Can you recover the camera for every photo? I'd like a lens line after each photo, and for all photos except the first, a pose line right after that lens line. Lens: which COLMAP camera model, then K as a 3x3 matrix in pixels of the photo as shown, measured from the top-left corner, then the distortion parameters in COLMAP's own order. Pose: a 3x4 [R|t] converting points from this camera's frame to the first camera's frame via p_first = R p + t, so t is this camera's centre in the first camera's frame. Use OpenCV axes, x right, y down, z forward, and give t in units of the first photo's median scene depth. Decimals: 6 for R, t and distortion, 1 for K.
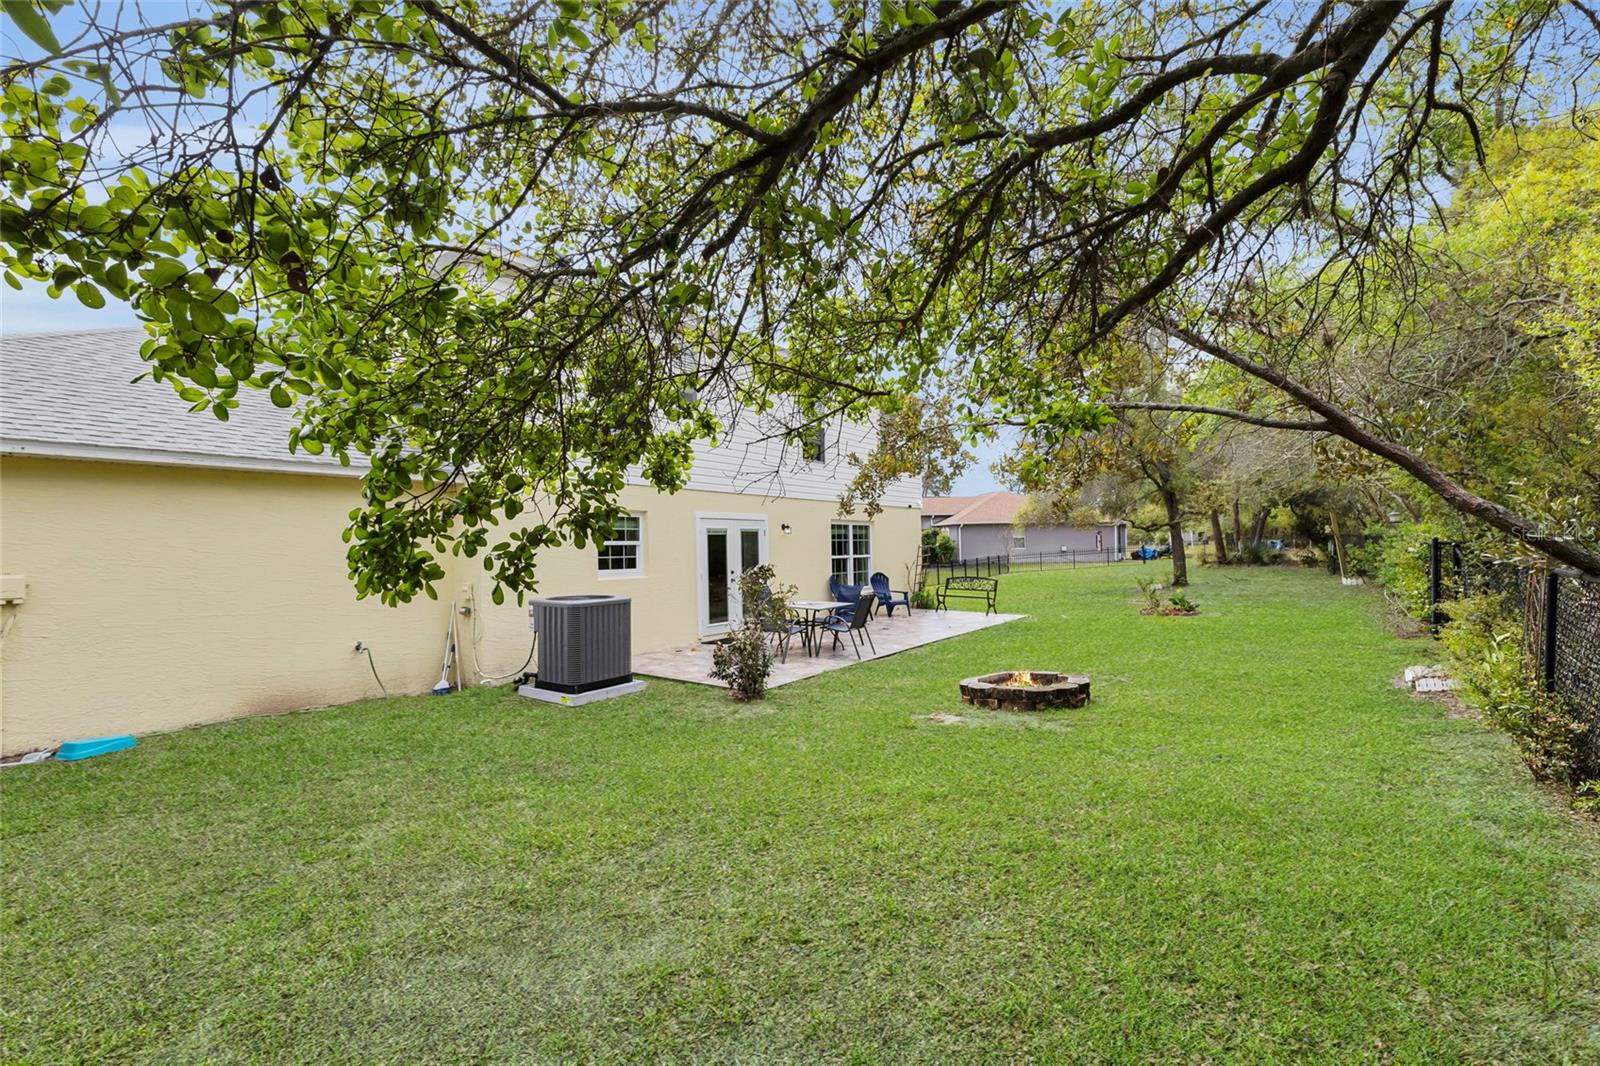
lens RADIAL K [[724.0, 0, 795.0], [0, 724.0, 528.7], [0, 0, 1]] dist [0.002330, 0.000192]
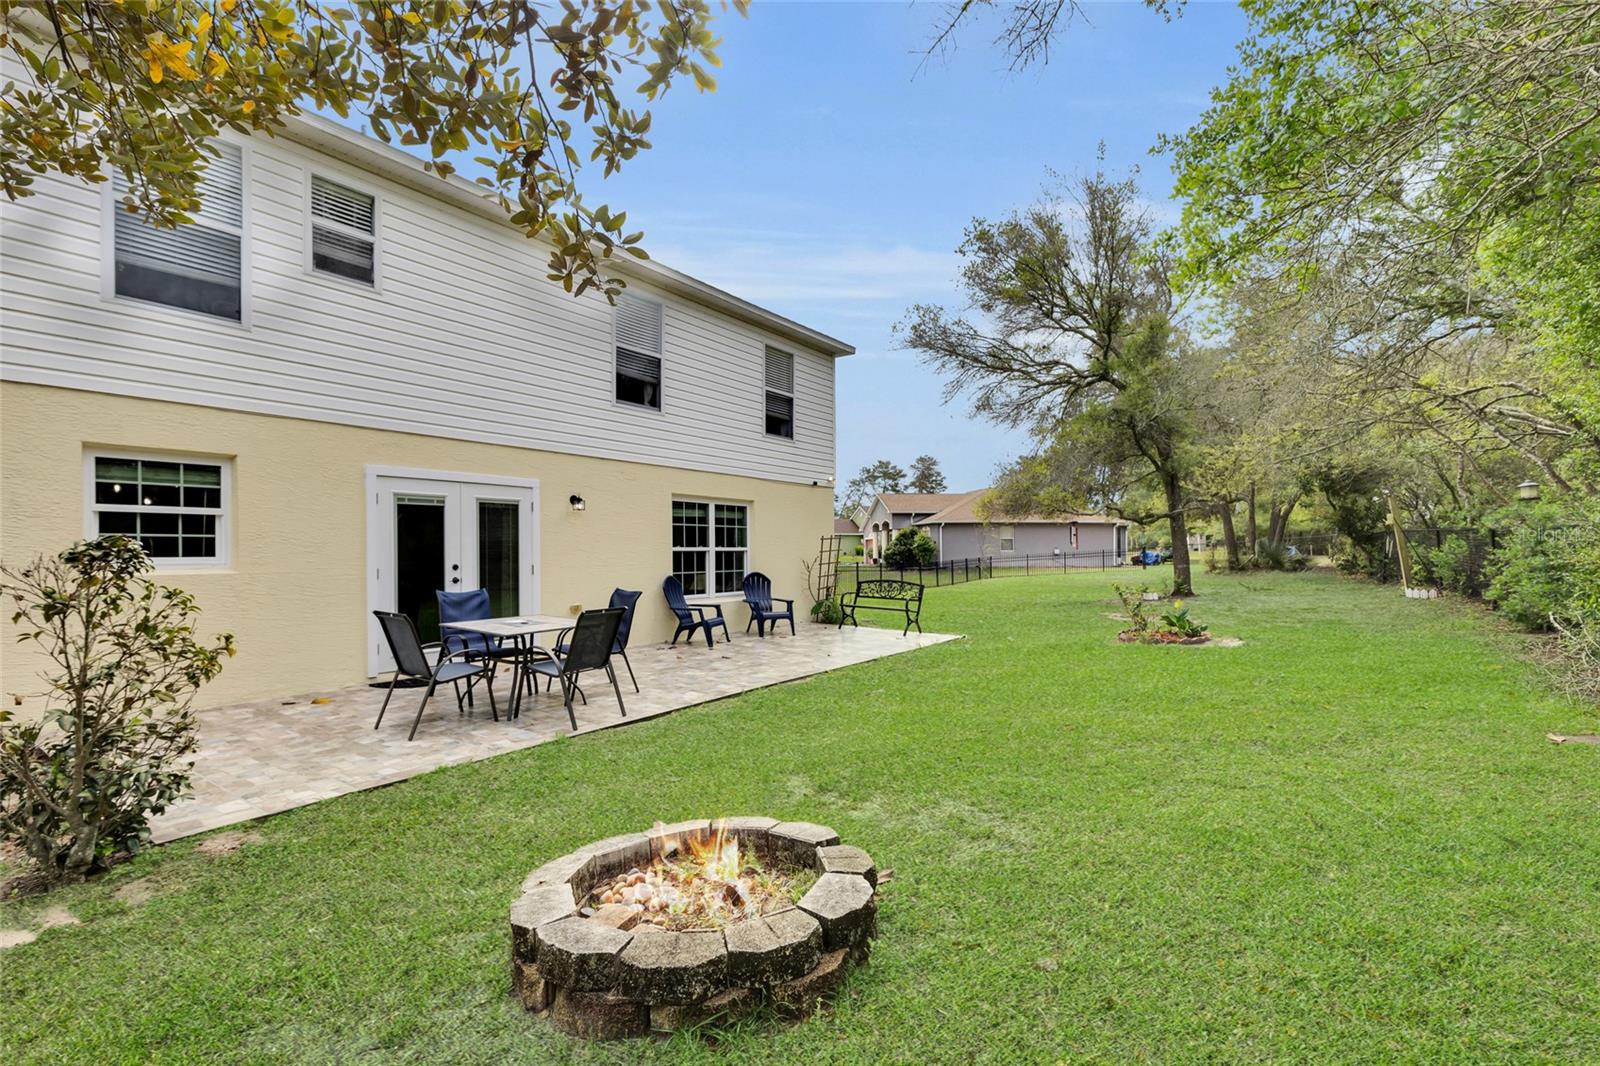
lens RADIAL K [[726.1, 0, 801.0], [0, 726.1, 536.6], [0, 0, 1]] dist [0.003229, 0.000012]
pose [[0.999921, 0.012525, -0.000607, 0.157552], [-0.012520, 0.999900, 0.006588, 0.019671], [0.000690, -0.006580, 0.999978, 0.284314]]
